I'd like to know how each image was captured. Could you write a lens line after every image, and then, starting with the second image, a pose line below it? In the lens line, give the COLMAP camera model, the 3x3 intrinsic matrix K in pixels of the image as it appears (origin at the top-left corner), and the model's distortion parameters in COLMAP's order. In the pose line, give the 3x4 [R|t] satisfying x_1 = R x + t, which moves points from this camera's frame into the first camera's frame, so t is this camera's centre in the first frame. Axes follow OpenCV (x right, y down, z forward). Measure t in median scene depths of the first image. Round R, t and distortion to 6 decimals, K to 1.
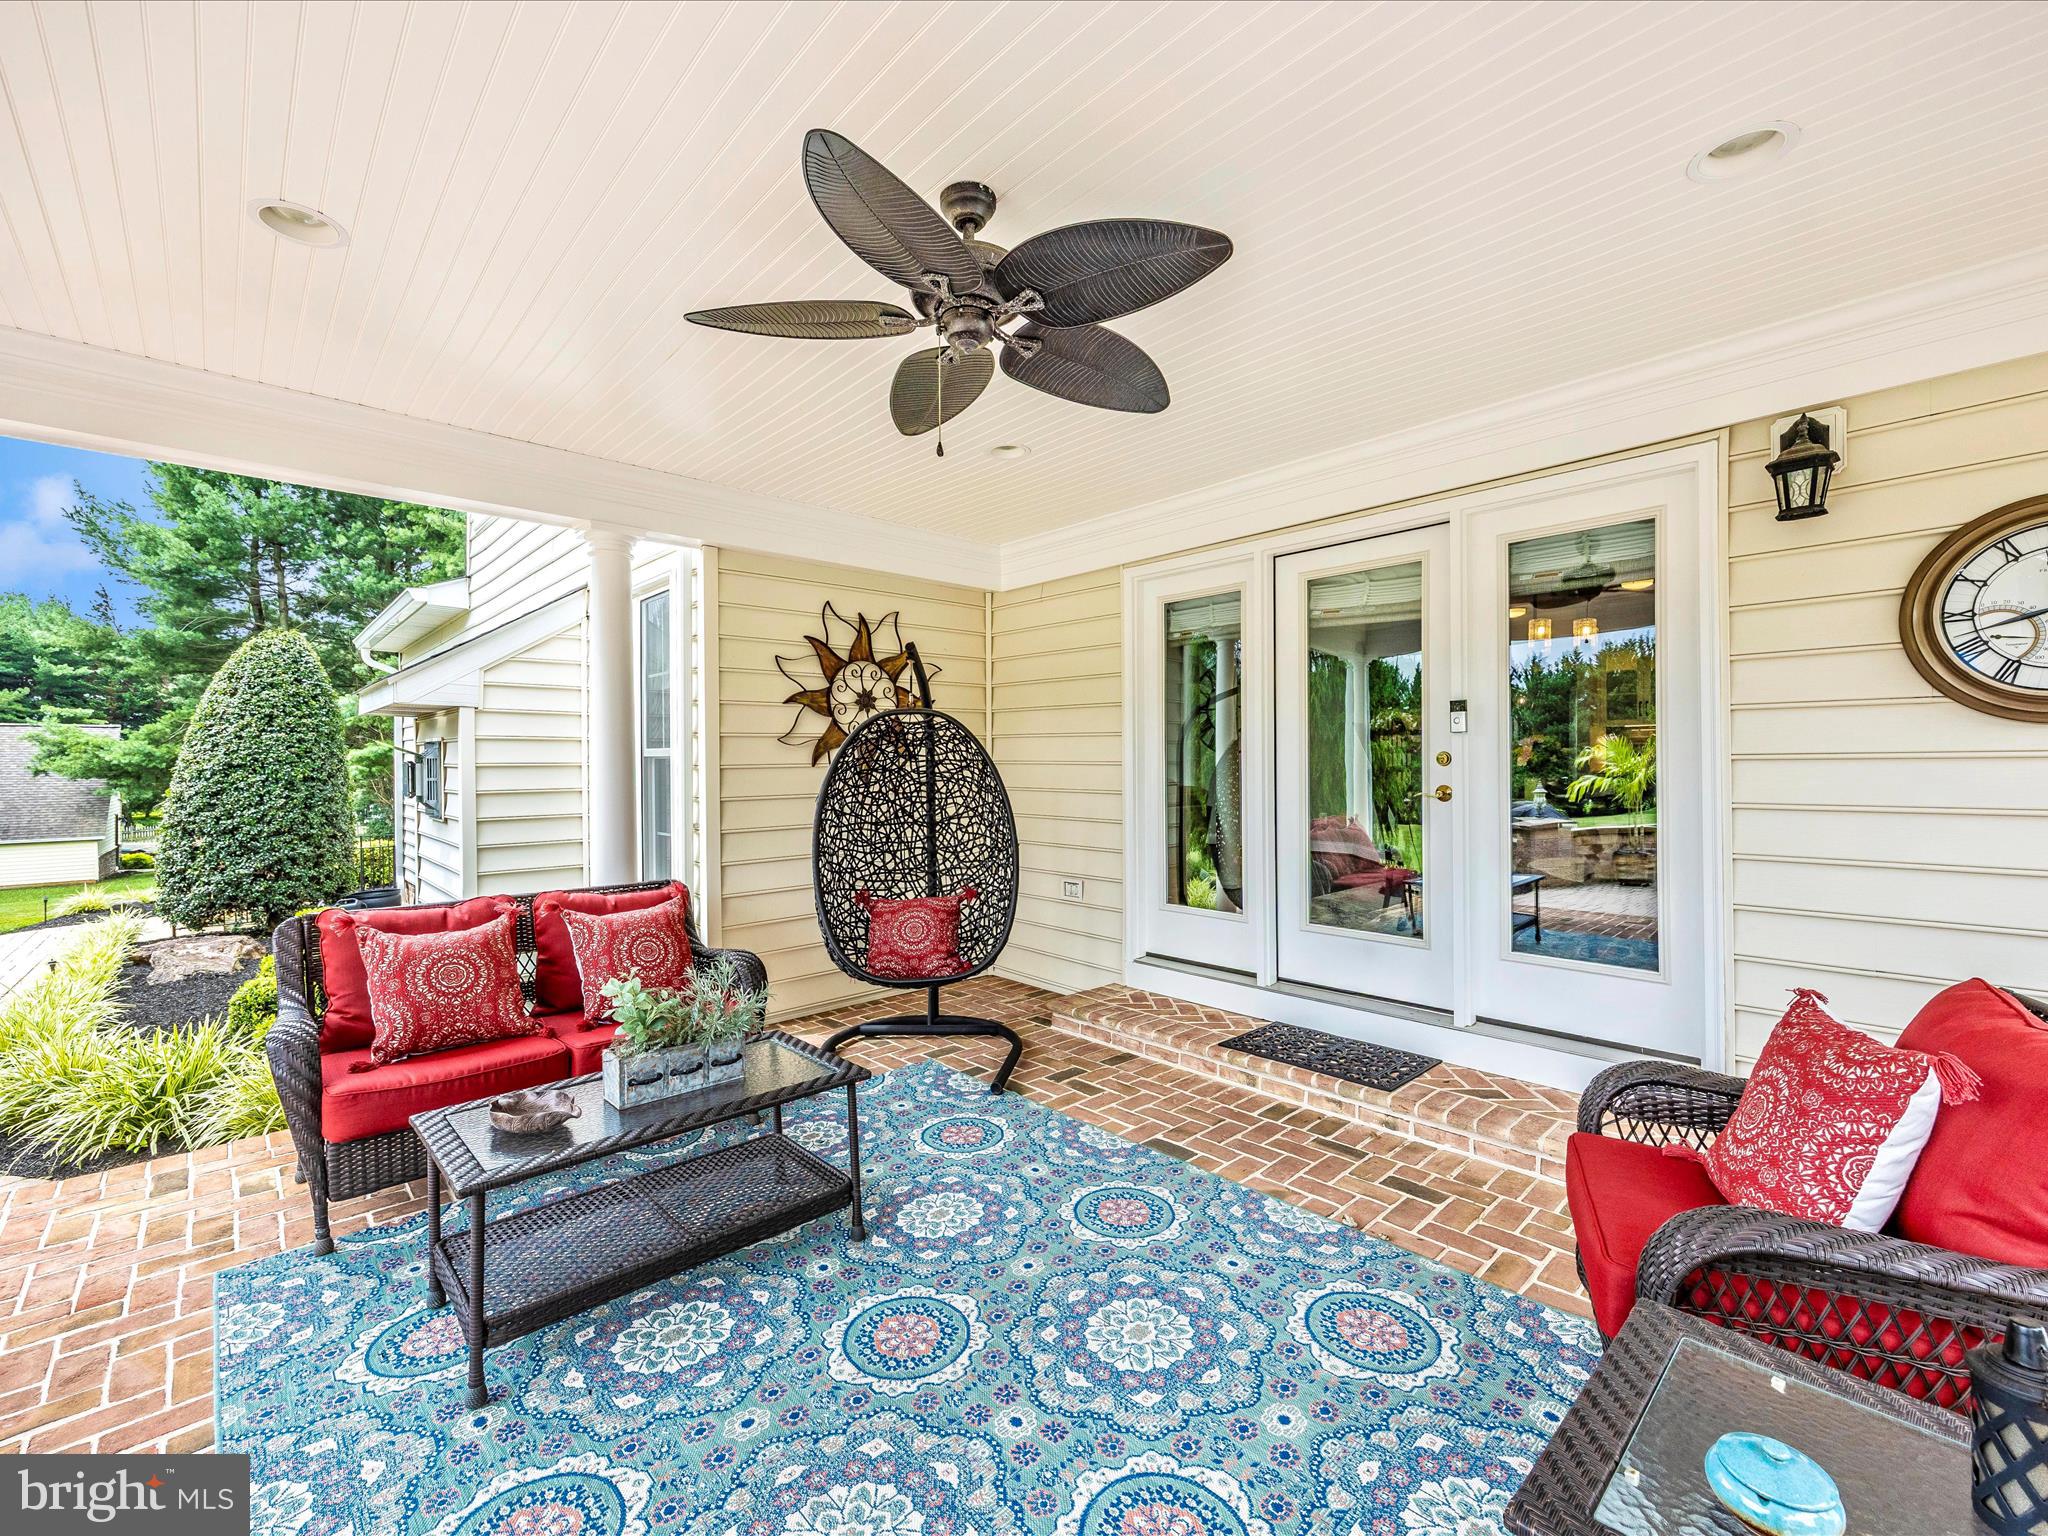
lens RADIAL K [[877.6, 0, 1036.8], [0, 877.6, 772.5], [0, 0, 1]] dist [0.002611, -0.000450]
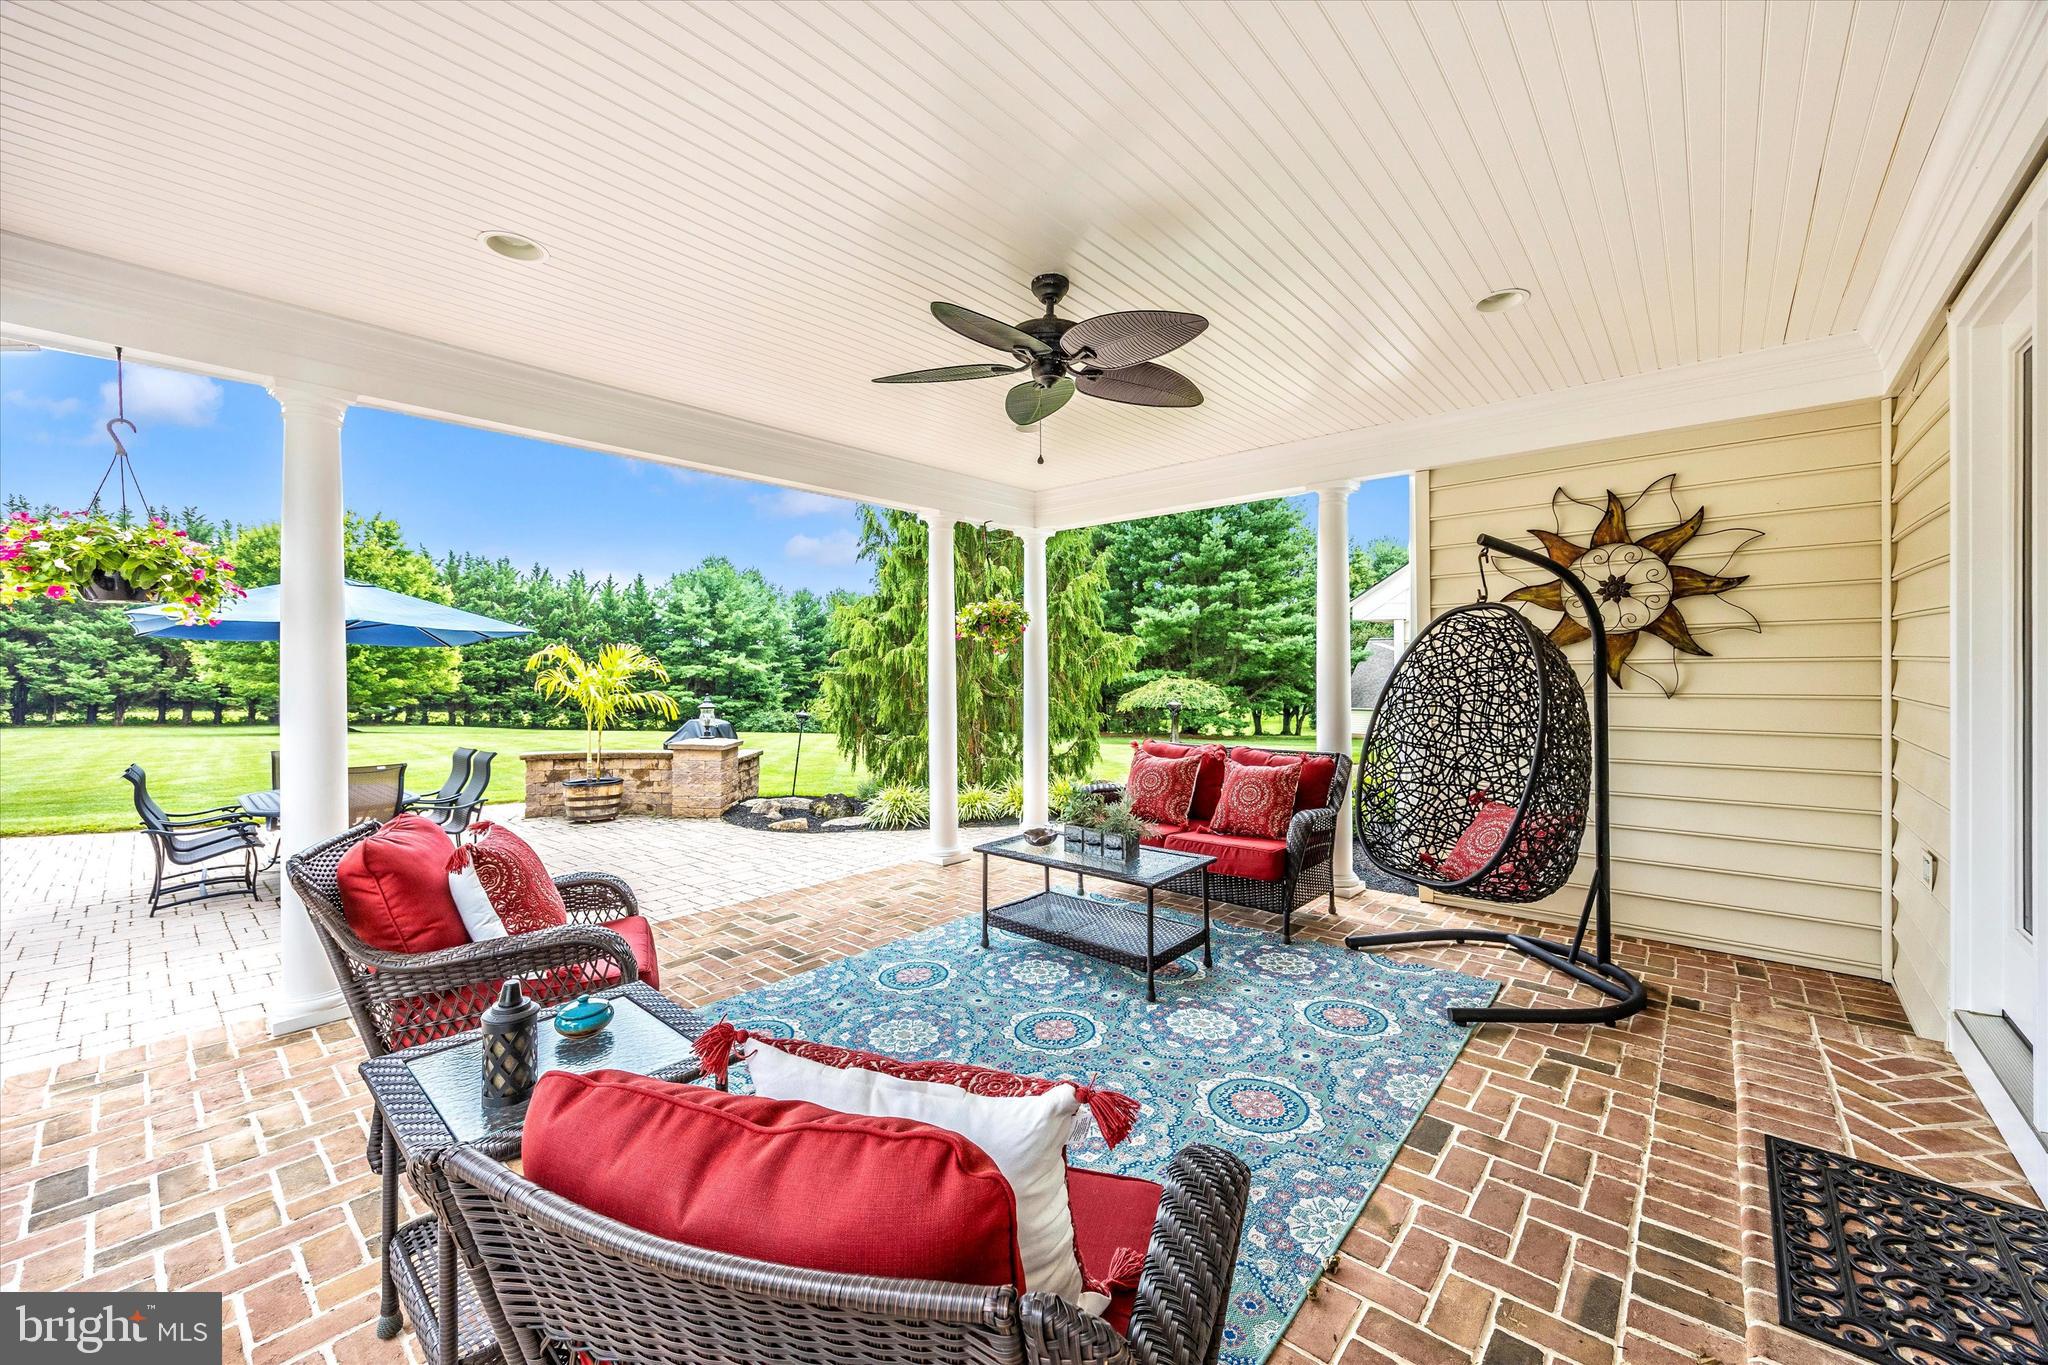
lens RADIAL K [[786.6, 0, 1046.5], [0, 786.6, 676.0], [0, 0, 1]] dist [-0.005551, 0.000441]
pose [[0.101846, 0.015331, -0.994682, 0.688651], [-0.005704, 0.999874, 0.014827, -0.004660], [0.994784, 0.004163, 0.101920, 0.471237]]
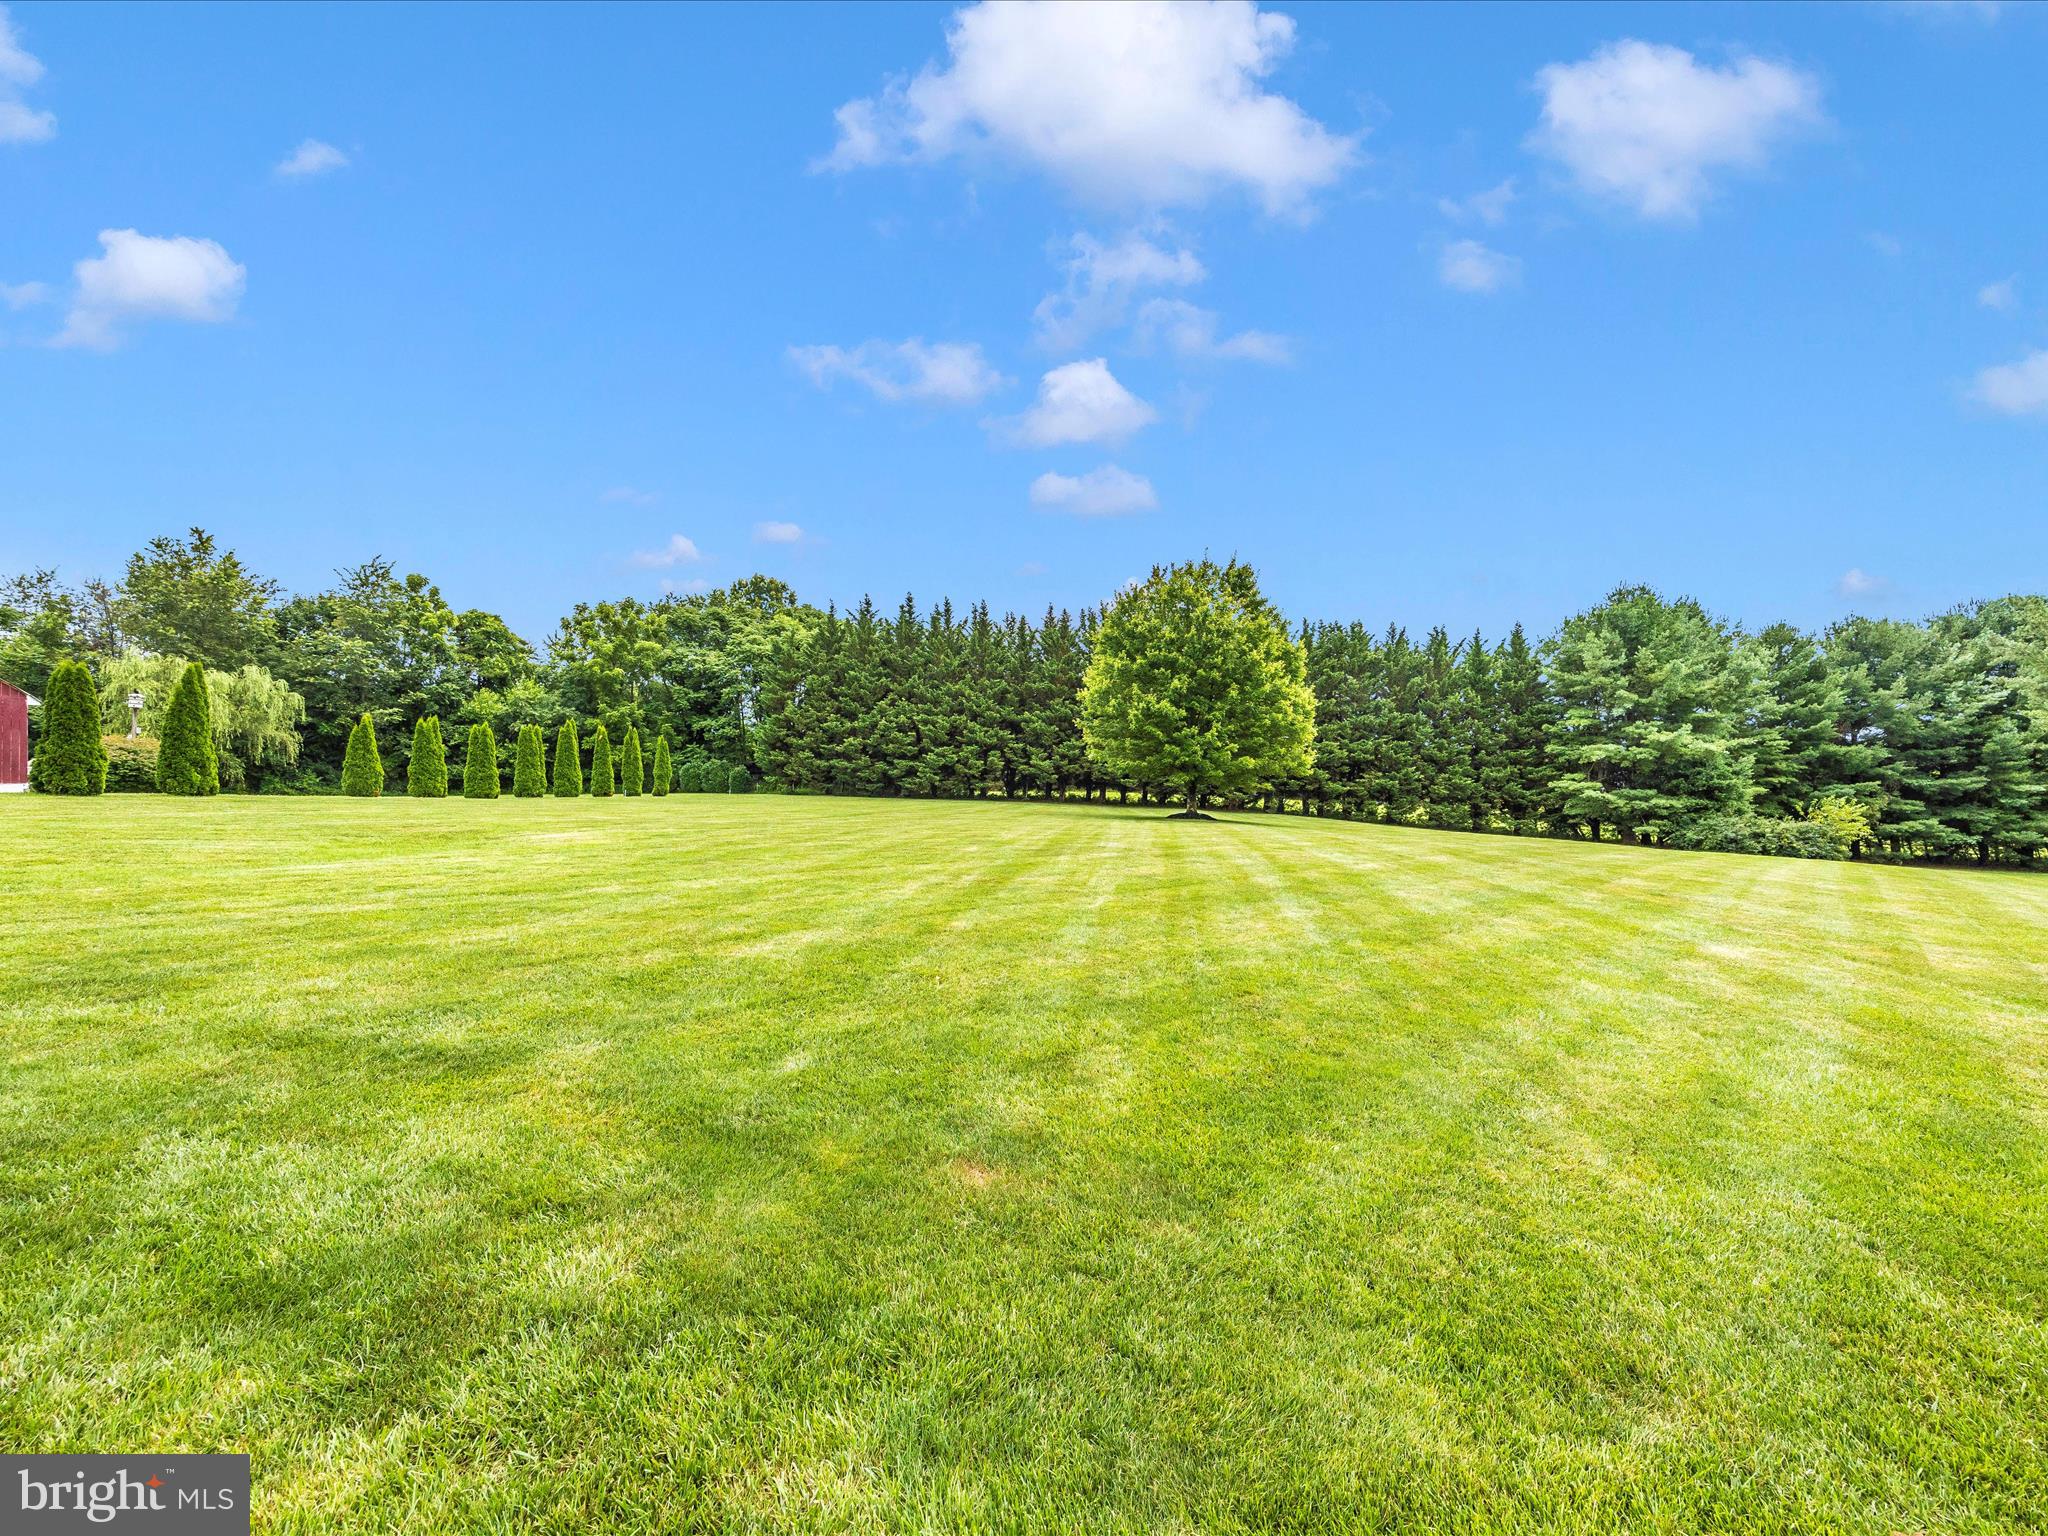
lens RADIAL K [[877.6, 0, 1031.2], [0, 877.6, 761.0], [0, 0, 1]] dist [0.002611, -0.000450]
pose [[-0.750836, 0.009111, -0.660426, -2.563907], [0.004607, 0.999953, 0.008557, 0.188790], [0.660473, 0.003382, -0.750842, -1.514399]]
